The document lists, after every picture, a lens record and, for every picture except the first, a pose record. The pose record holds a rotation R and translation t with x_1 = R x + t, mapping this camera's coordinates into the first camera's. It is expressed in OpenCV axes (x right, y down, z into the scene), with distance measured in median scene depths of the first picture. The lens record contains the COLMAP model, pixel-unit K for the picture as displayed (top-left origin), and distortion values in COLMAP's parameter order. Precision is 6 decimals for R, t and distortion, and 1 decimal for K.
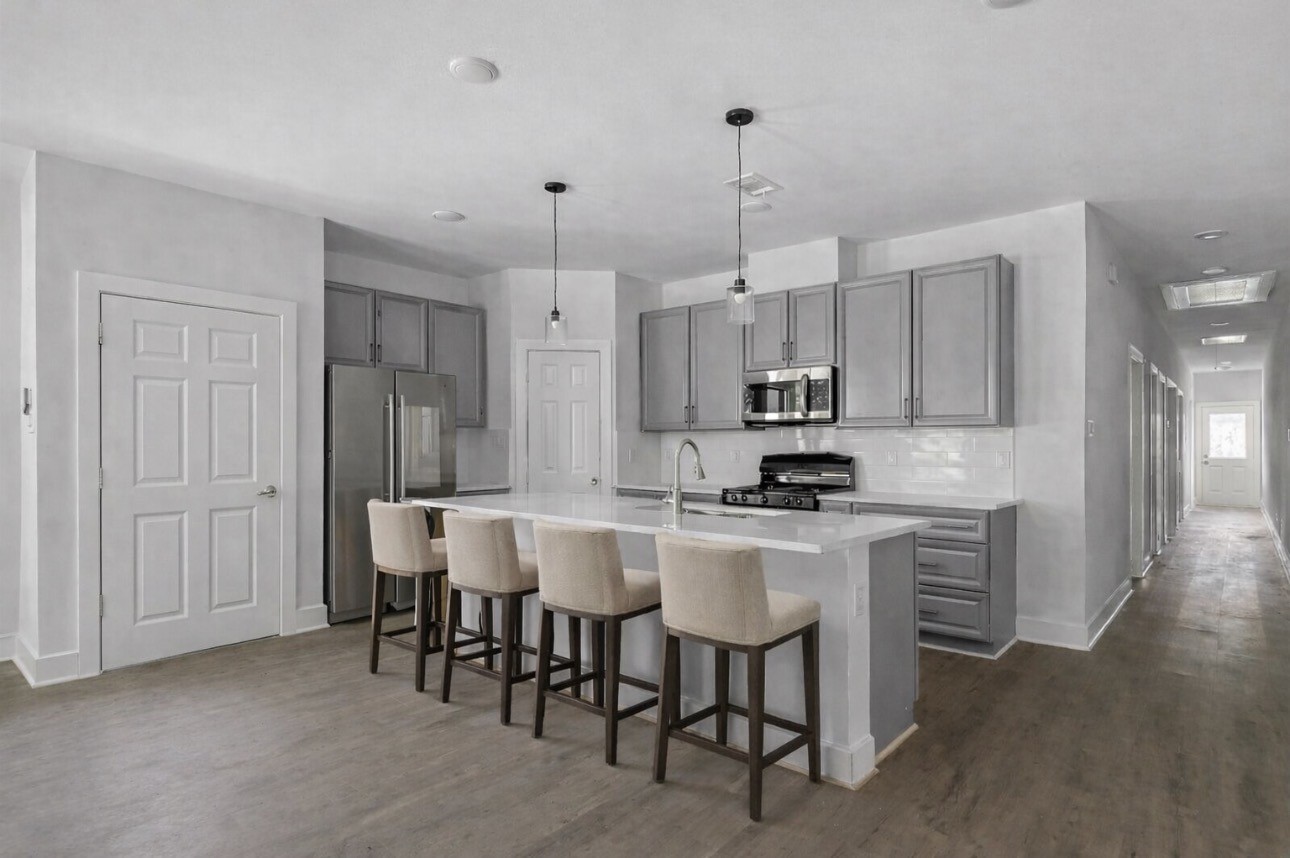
lens RADIAL K [[690.6, 0, 645.9], [0, 690.6, 437.7], [0, 0, 1]] dist [0.005230, -0.003040]
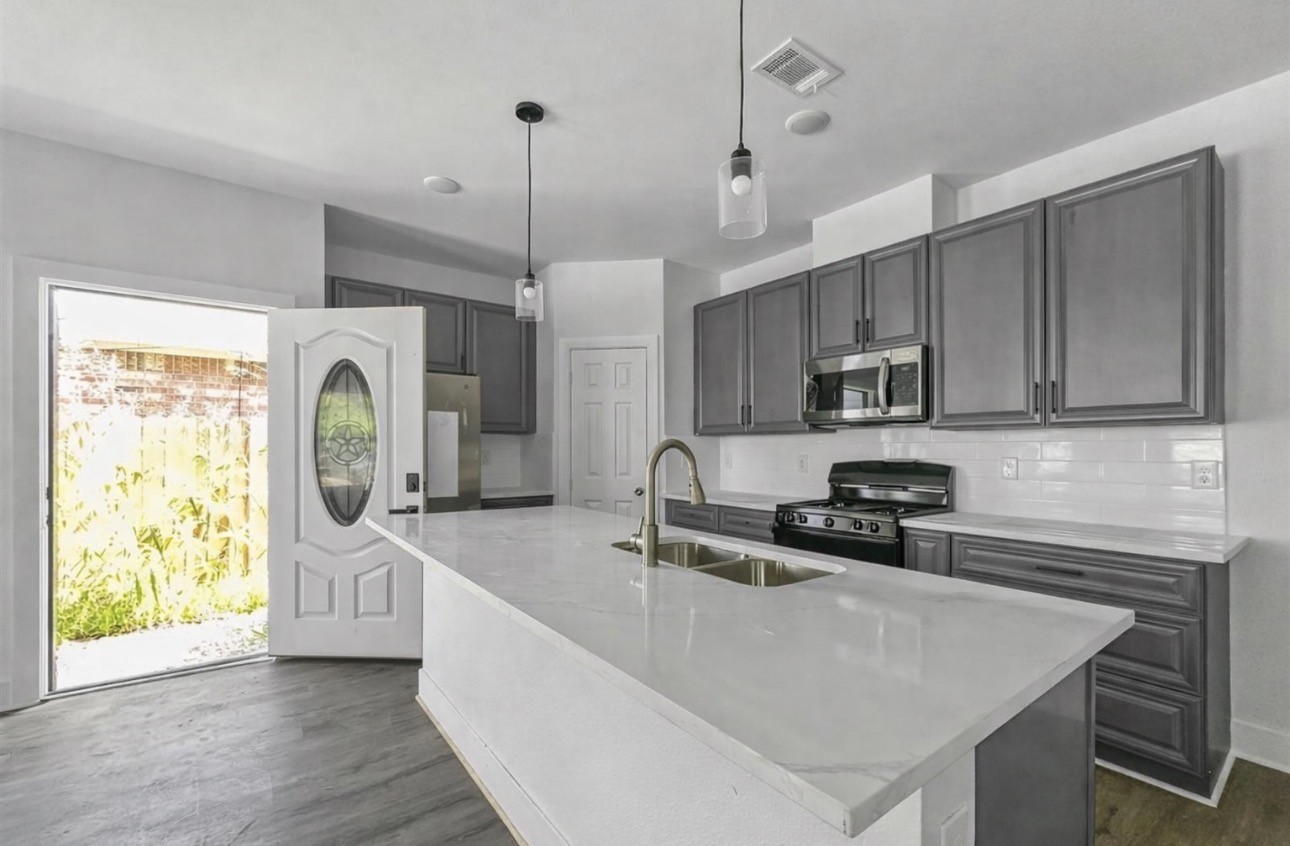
lens RADIAL K [[526.4, 0, 652.8], [0, 526.4, 443.8], [0, 0, 1]] dist [-0.006802, 0.000779]
pose [[0.976625, -0.000848, -0.214949, 0.112261], [0.000259, 0.999996, -0.002769, 0.005059], [0.214951, 0.002649, 0.976621, 0.404741]]
